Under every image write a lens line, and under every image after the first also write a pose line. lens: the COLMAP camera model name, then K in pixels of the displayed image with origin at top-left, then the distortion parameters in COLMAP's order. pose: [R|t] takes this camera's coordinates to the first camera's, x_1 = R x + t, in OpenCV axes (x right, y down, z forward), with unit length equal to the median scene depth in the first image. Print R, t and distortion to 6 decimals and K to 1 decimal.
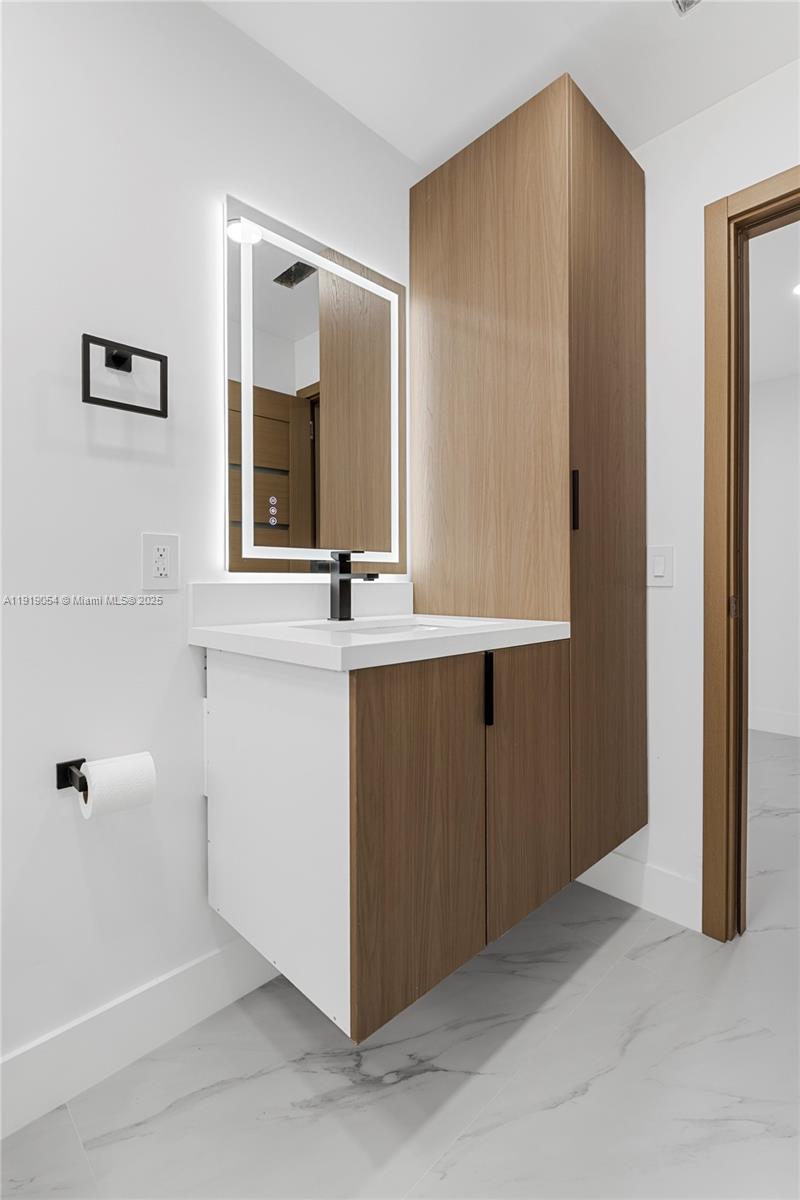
lens RADIAL K [[539.6, 0, 402.0], [0, 539.6, 603.1], [0, 0, 1]] dist [0.003130, -0.000433]
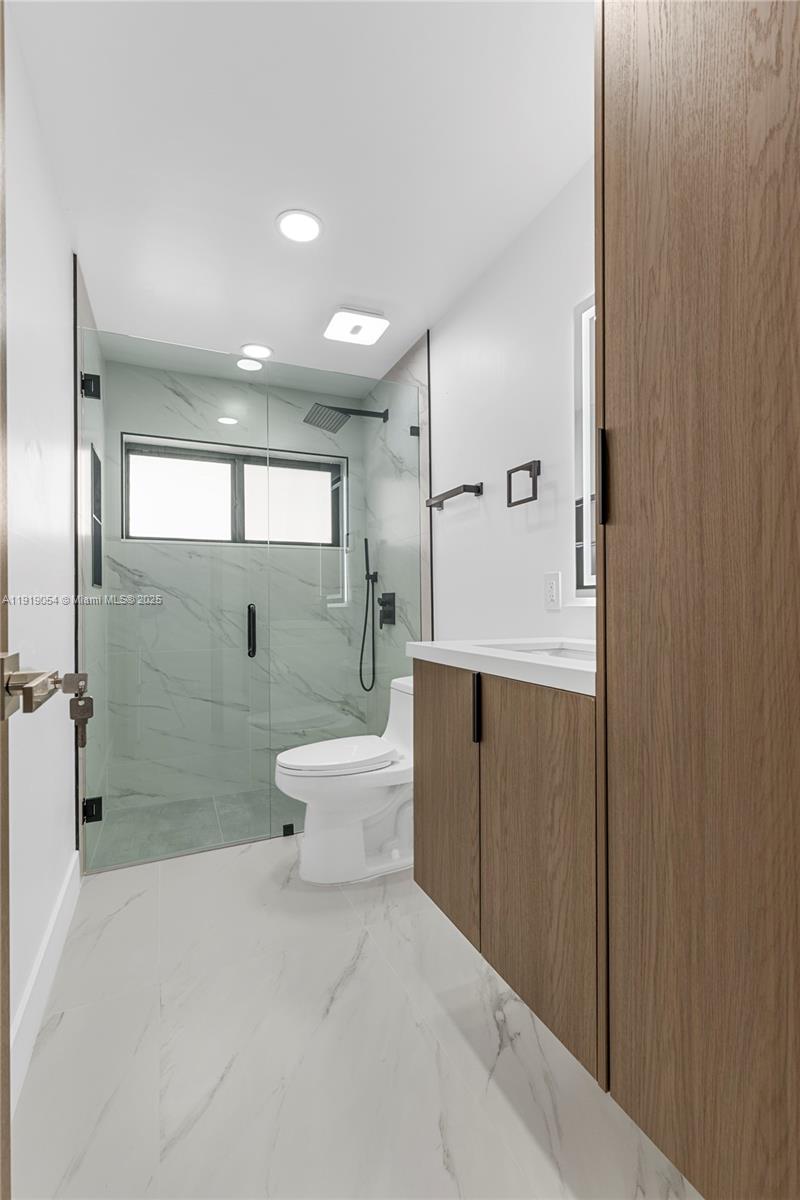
lens RADIAL K [[539.6, 0, 402.0], [0, 539.6, 603.1], [0, 0, 1]] dist [0.003130, -0.000433]
pose [[-0.349806, 0.004194, -0.936813, 1.167097], [-0.009714, 0.999920, 0.008104, -0.054835], [0.936772, 0.011935, -0.349737, 1.185542]]
